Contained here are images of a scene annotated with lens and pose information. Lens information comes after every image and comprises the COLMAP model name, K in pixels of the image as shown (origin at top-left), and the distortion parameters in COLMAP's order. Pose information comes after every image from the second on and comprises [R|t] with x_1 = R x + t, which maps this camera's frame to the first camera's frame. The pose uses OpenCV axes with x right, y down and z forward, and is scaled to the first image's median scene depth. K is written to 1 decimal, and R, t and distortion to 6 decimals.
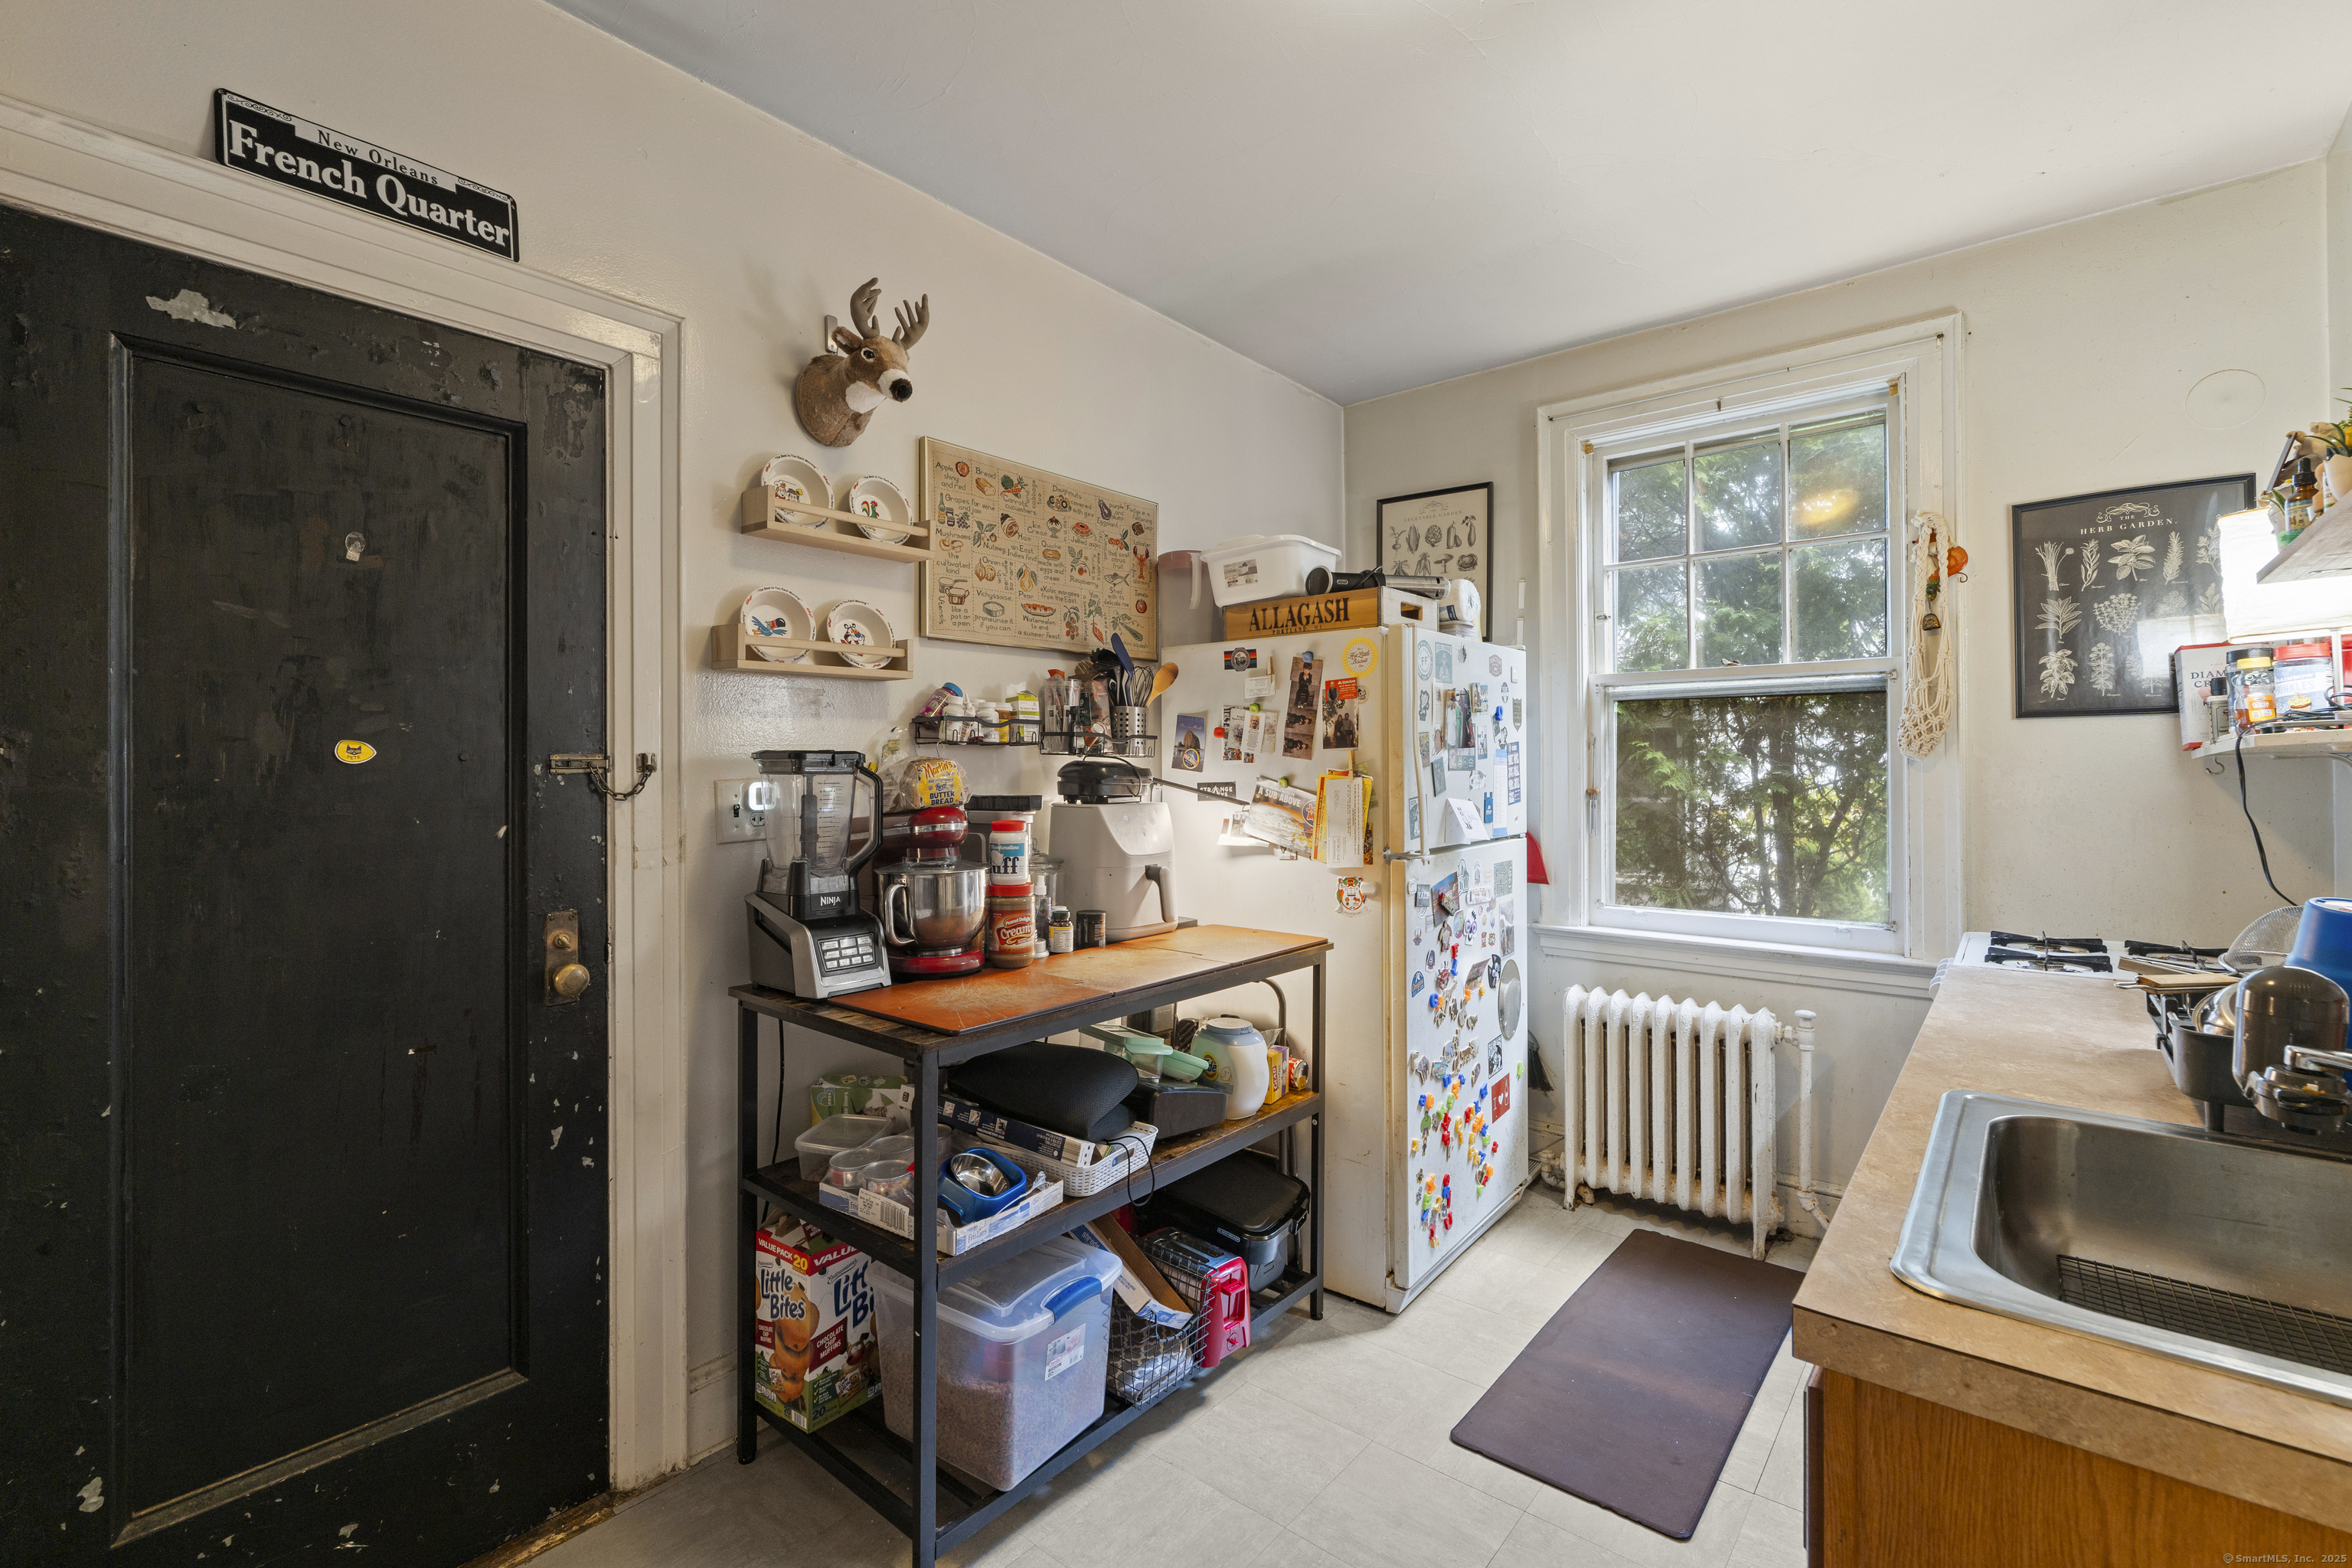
lens RADIAL K [[1039.6, 0, 1170.2], [0, 1039.6, 775.9], [0, 0, 1]] dist [-0.005257, 0.002028]
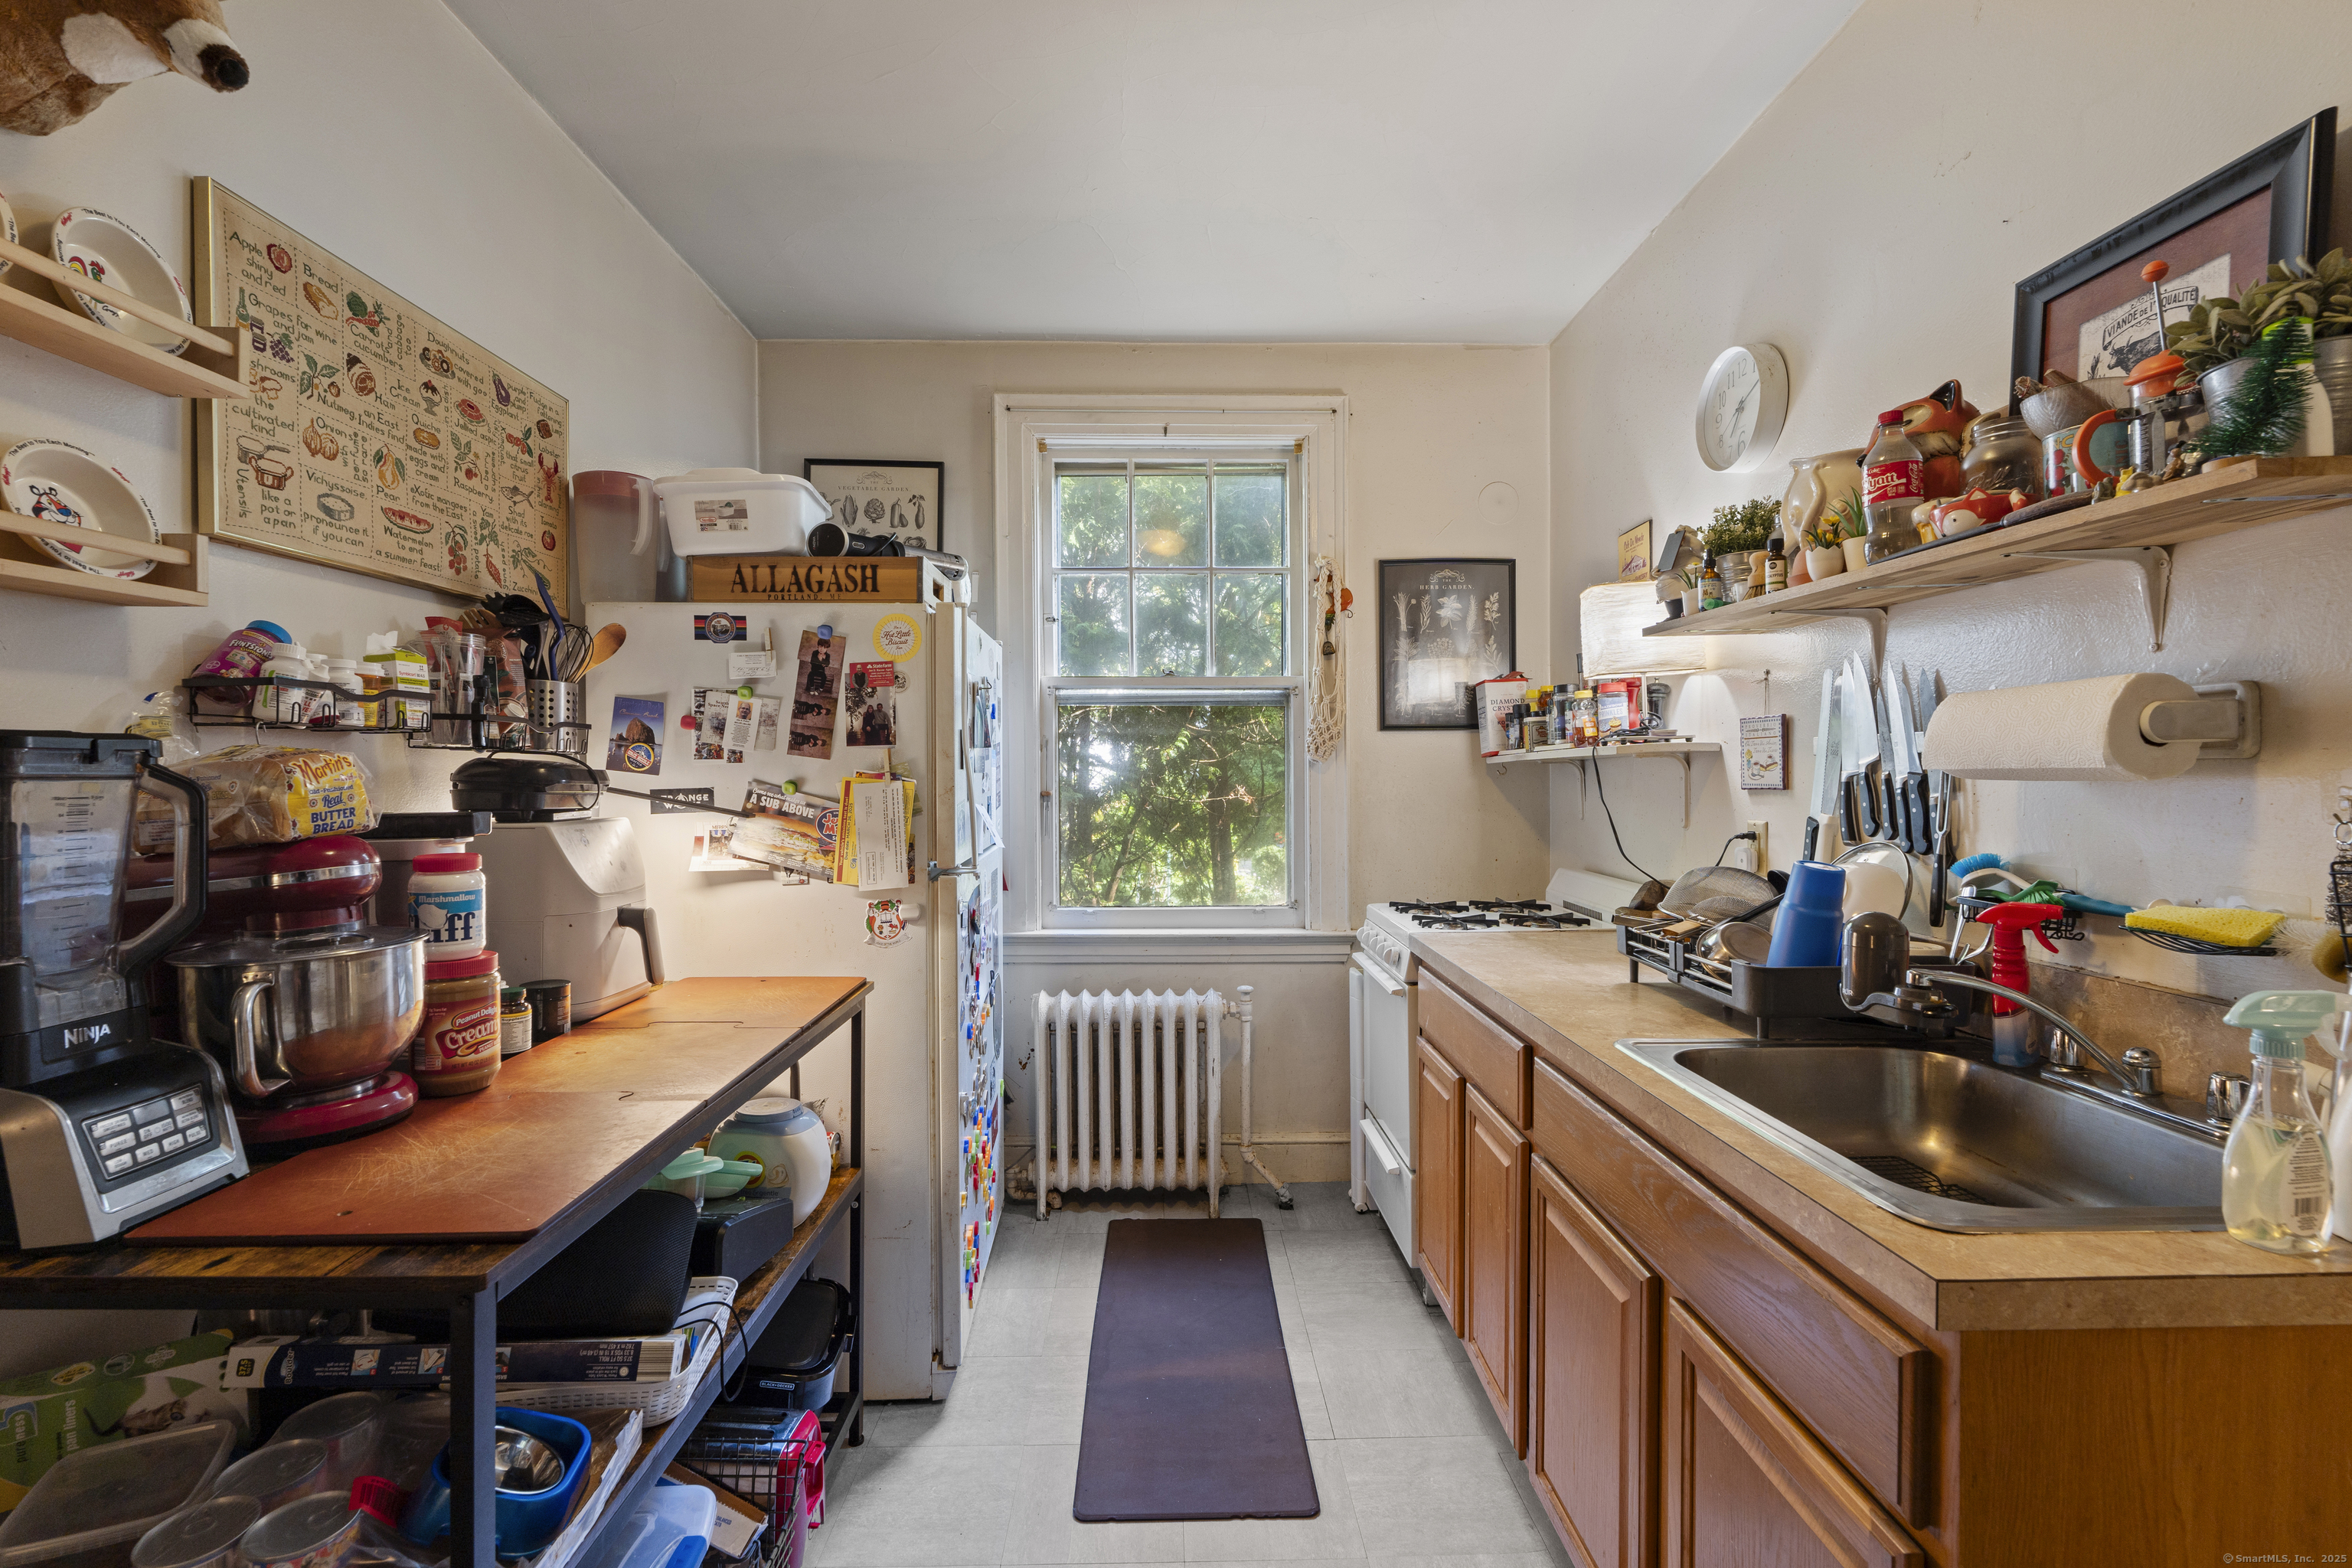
lens RADIAL K [[1039.6, 0, 1180.2], [0, 1039.6, 785.9], [0, 0, 1]] dist [-0.005257, 0.002028]
pose [[0.752076, -0.009081, 0.659014, -0.199968], [0.005102, 0.999955, 0.007957, 0.000060], [-0.659057, -0.002622, 0.752089, 0.219096]]
